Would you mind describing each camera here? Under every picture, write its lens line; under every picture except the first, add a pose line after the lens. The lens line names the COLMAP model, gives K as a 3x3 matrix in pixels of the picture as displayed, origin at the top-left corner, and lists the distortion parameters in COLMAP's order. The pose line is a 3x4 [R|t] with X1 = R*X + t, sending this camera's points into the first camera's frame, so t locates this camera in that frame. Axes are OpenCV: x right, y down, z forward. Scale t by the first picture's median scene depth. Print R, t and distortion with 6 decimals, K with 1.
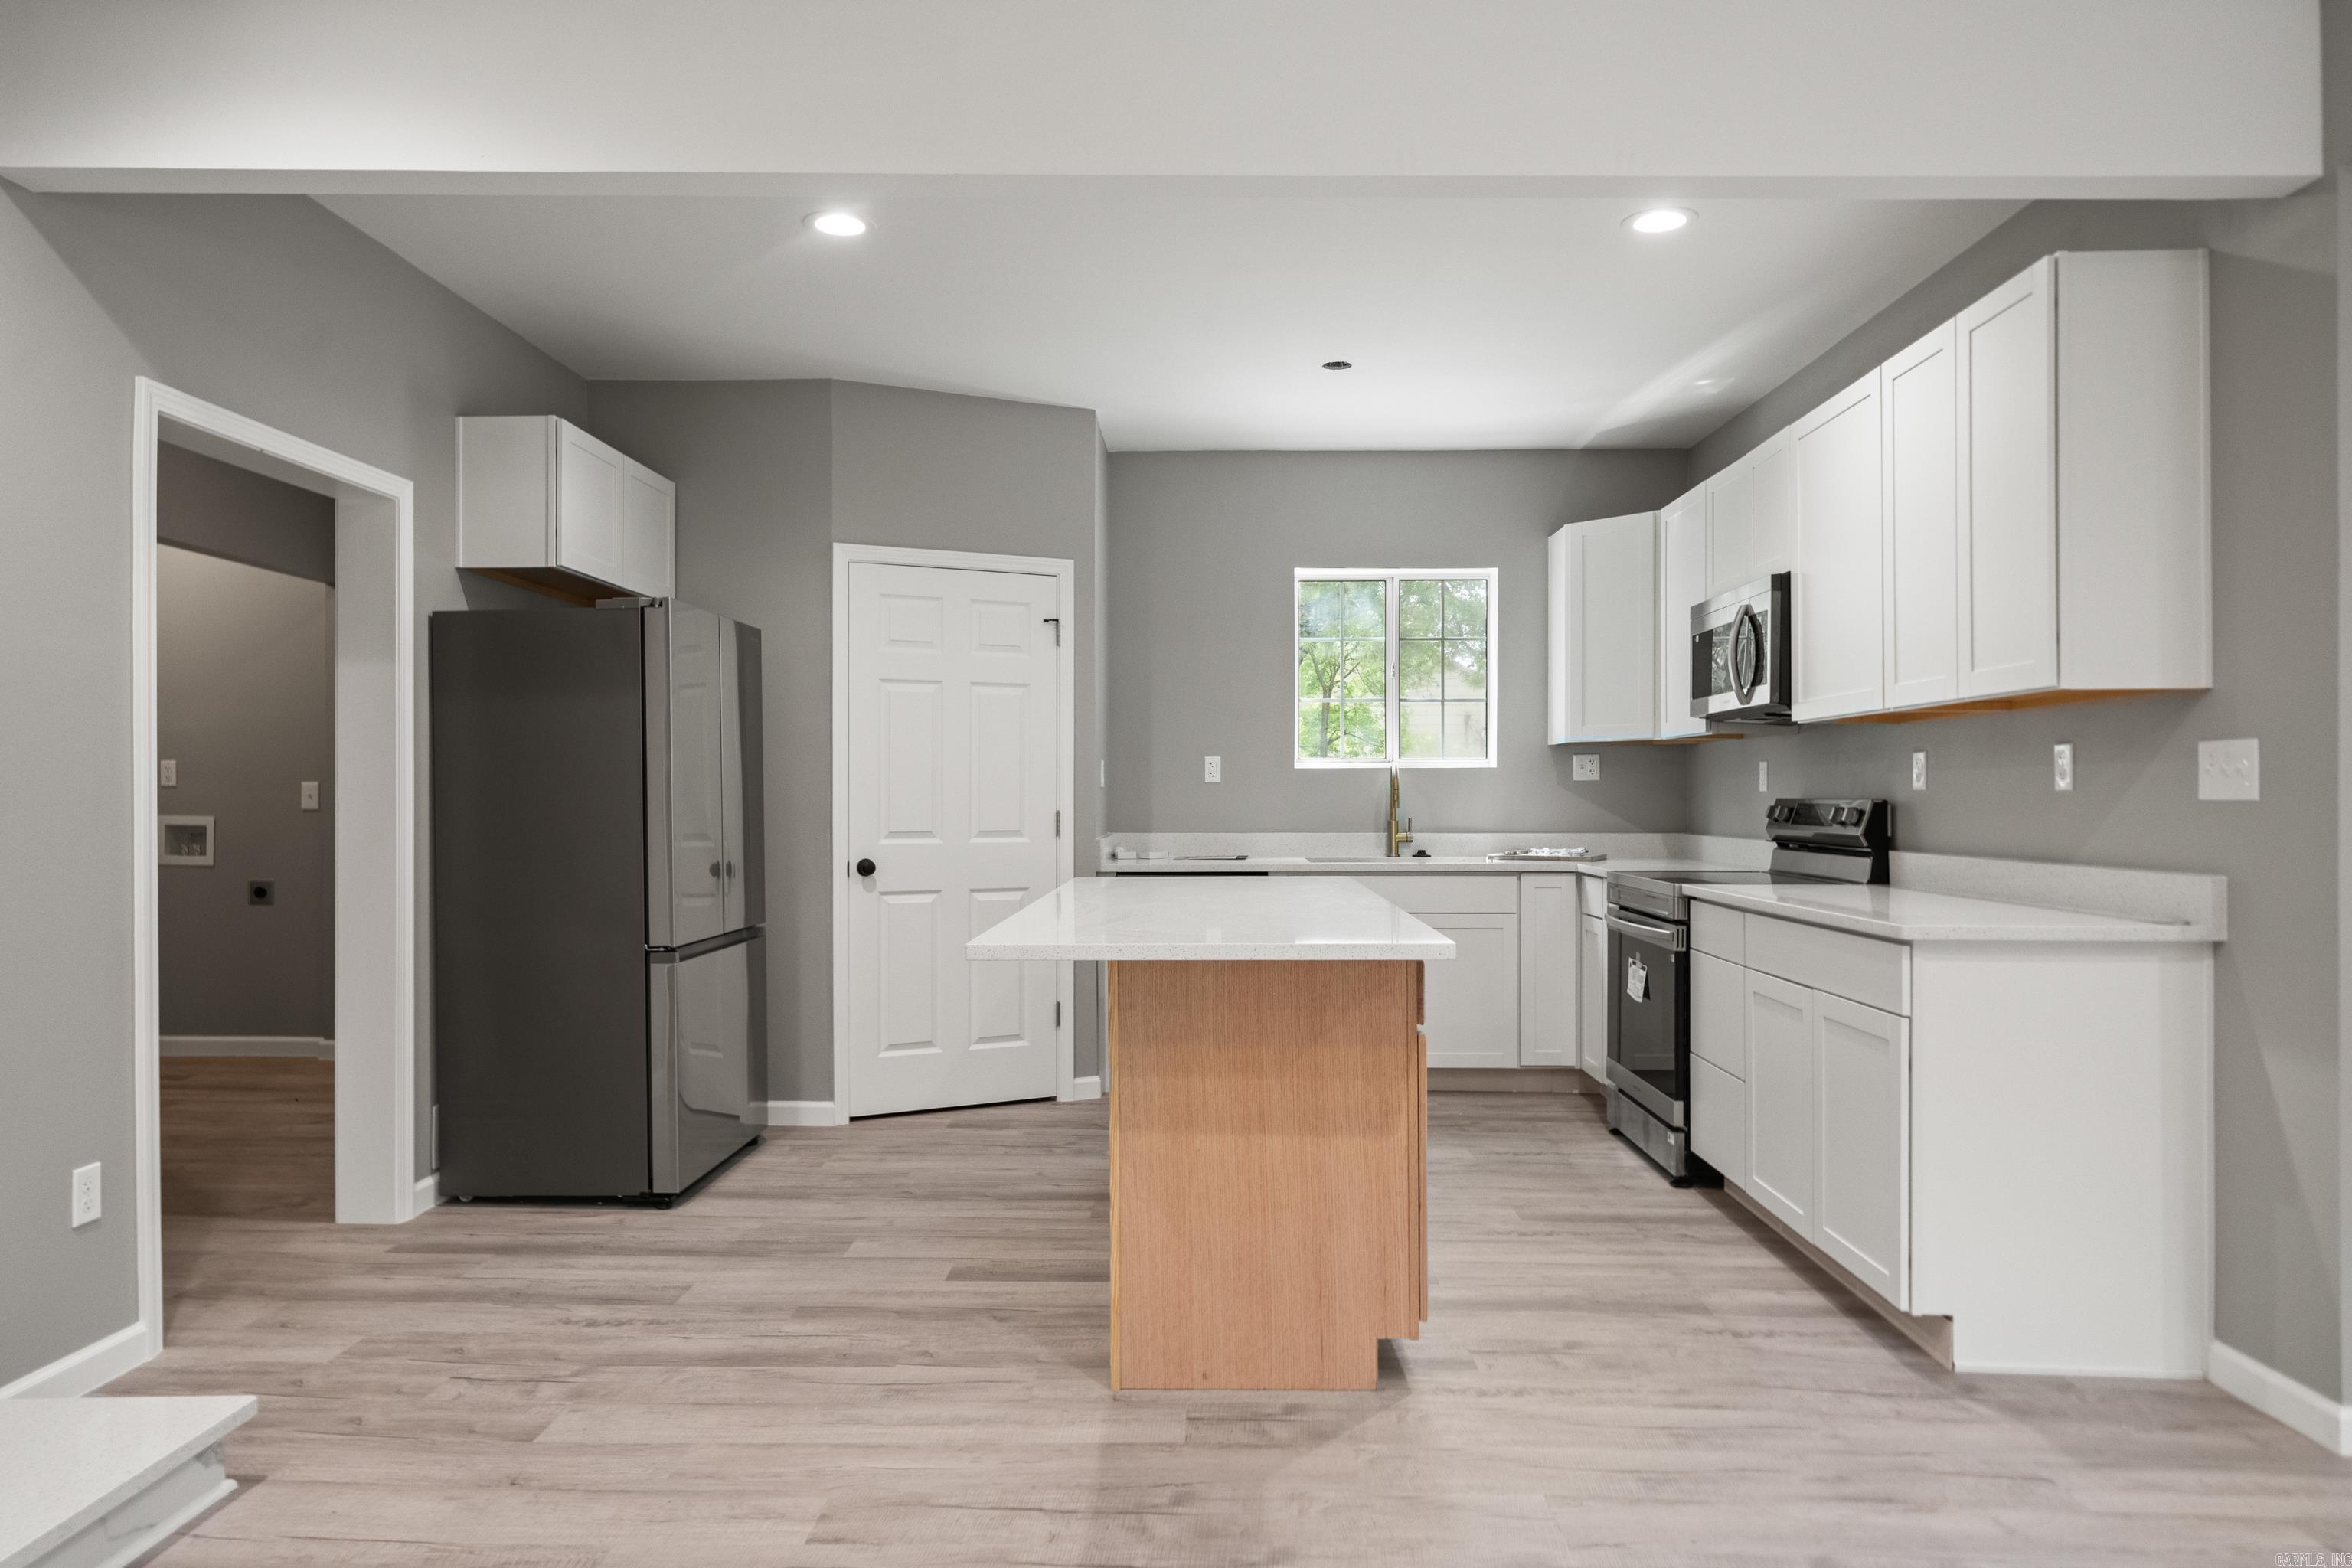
lens RADIAL K [[1436.2, 0, 1159.0], [0, 1436.2, 787.2], [0, 0, 1]] dist [0.002471, 0.000732]
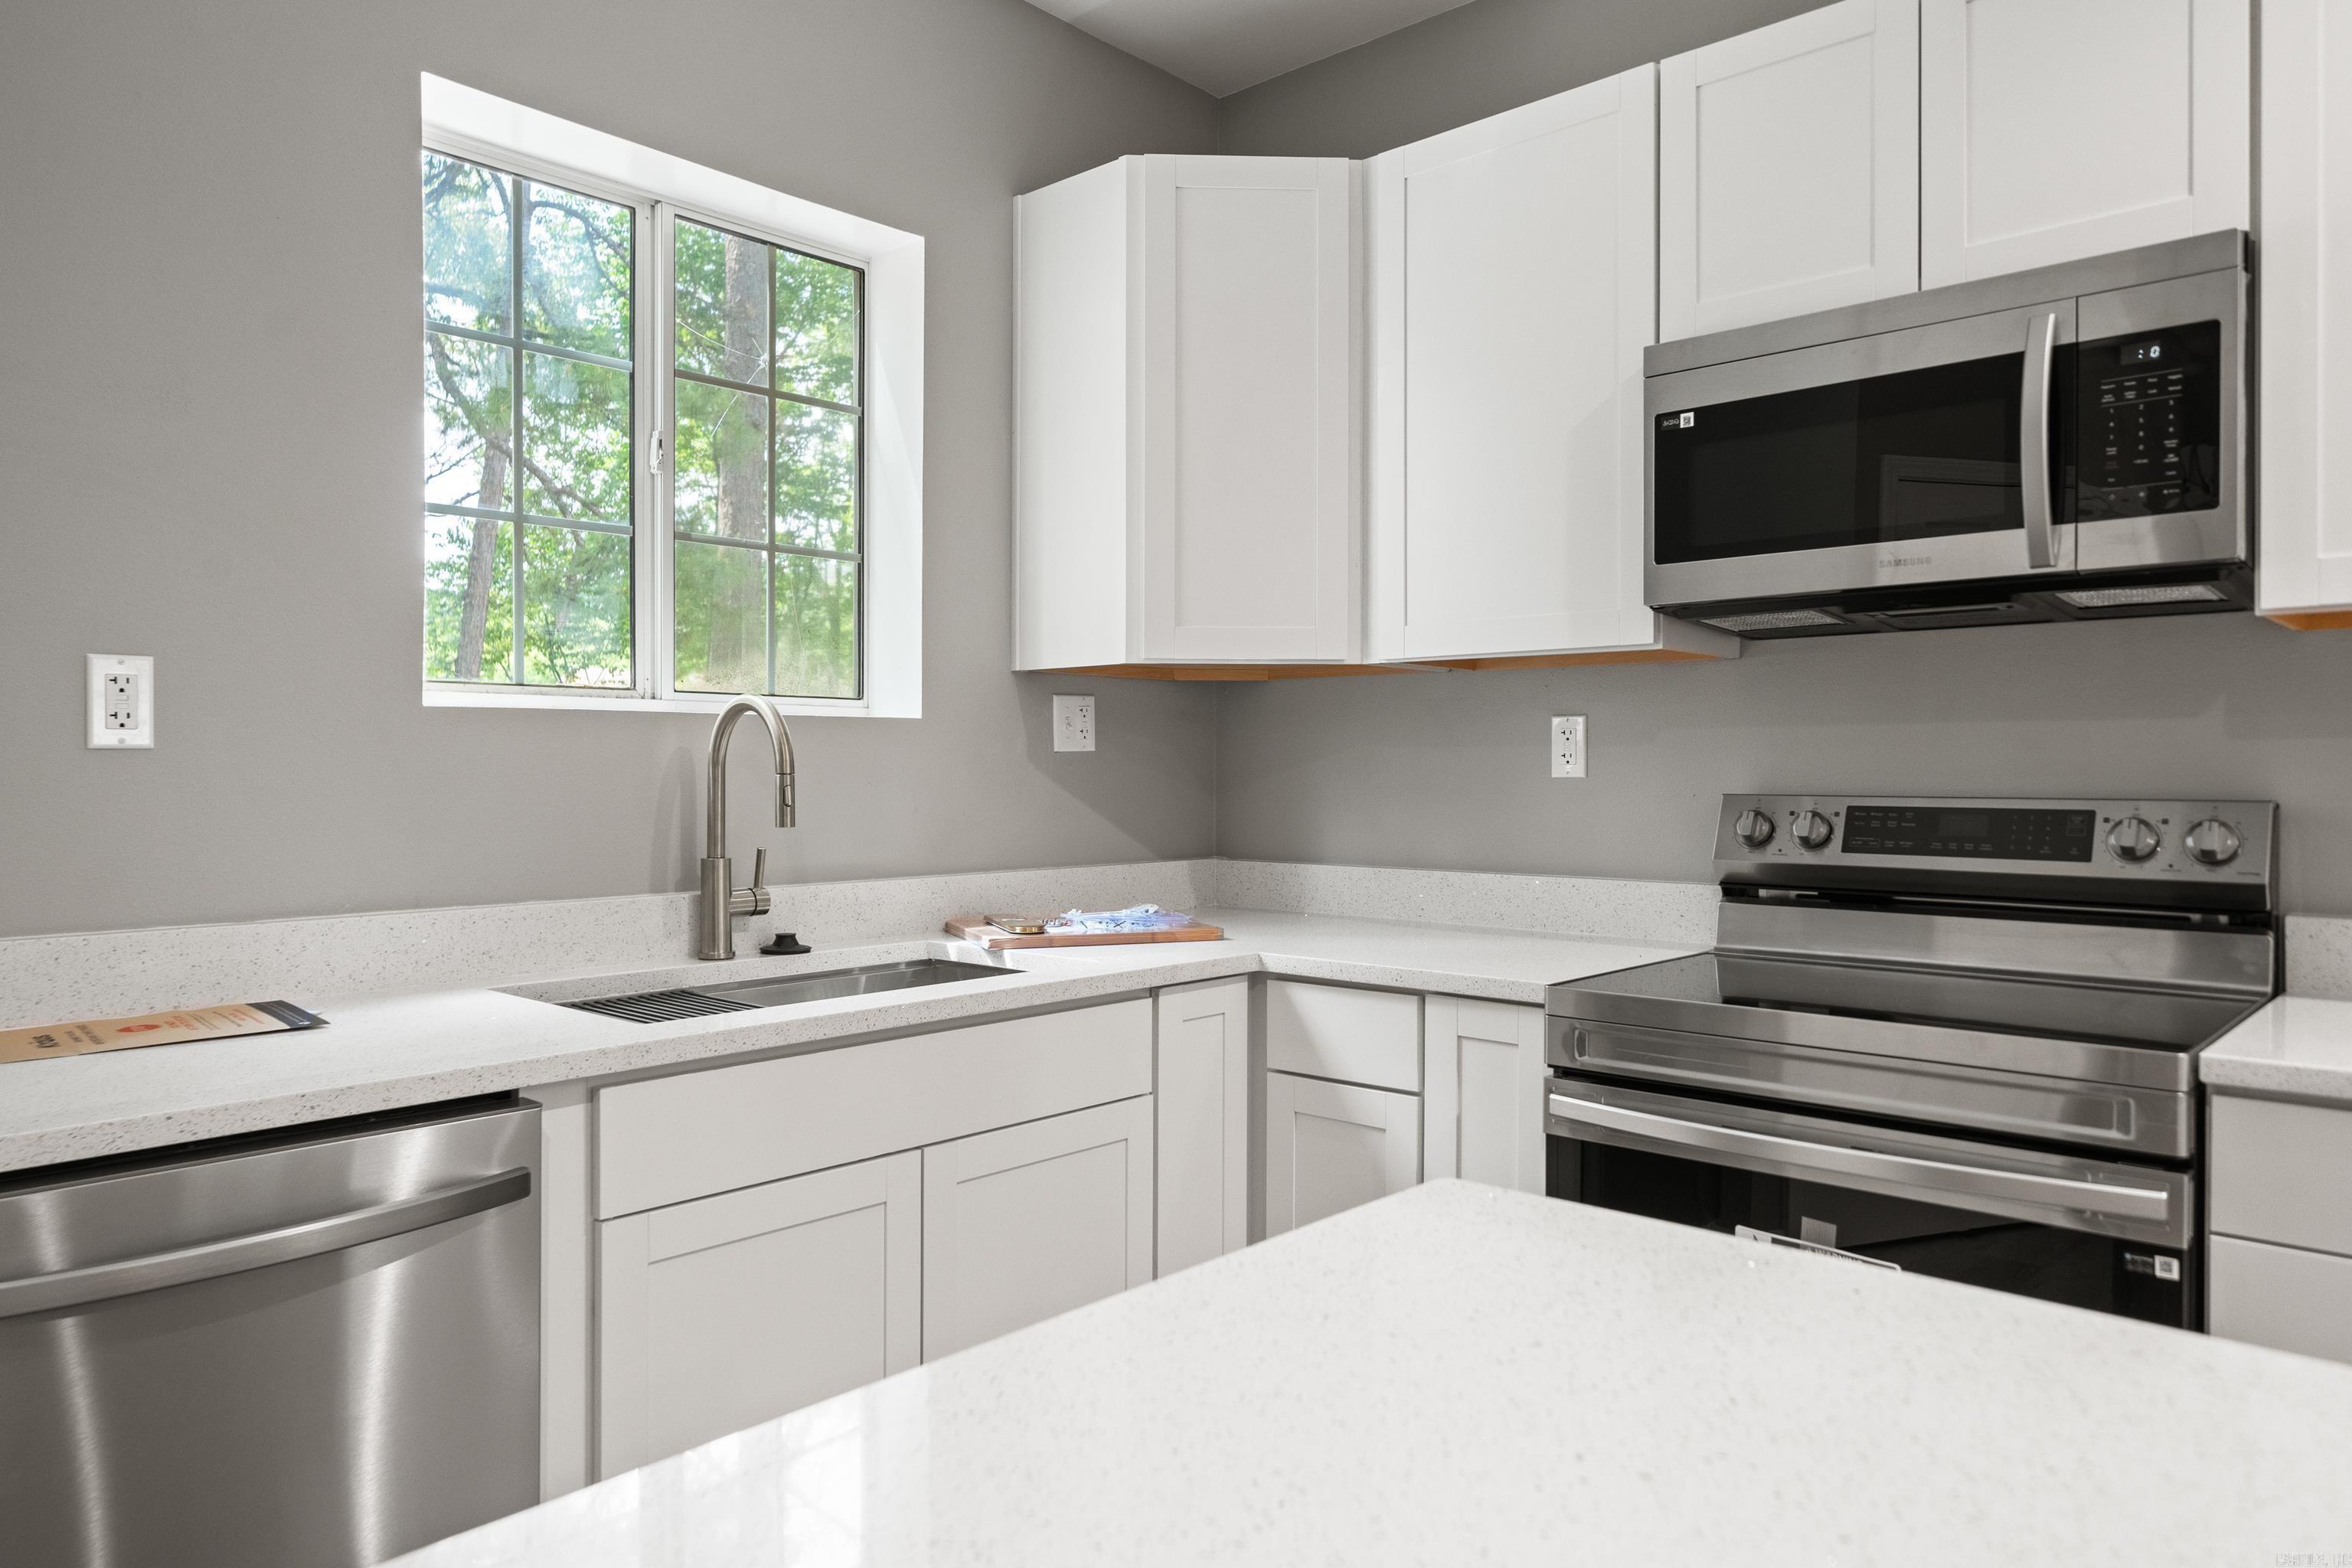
lens RADIAL K [[1523.3, 0, 1172.0], [0, 1523.3, 775.7], [0, 0, 1]] dist [-0.004396, -0.000511]
pose [[0.650320, -0.005270, 0.759642, -0.053993], [-0.003993, 0.999938, 0.010356, -0.002003], [-0.759650, -0.009767, 0.650258, 0.660760]]
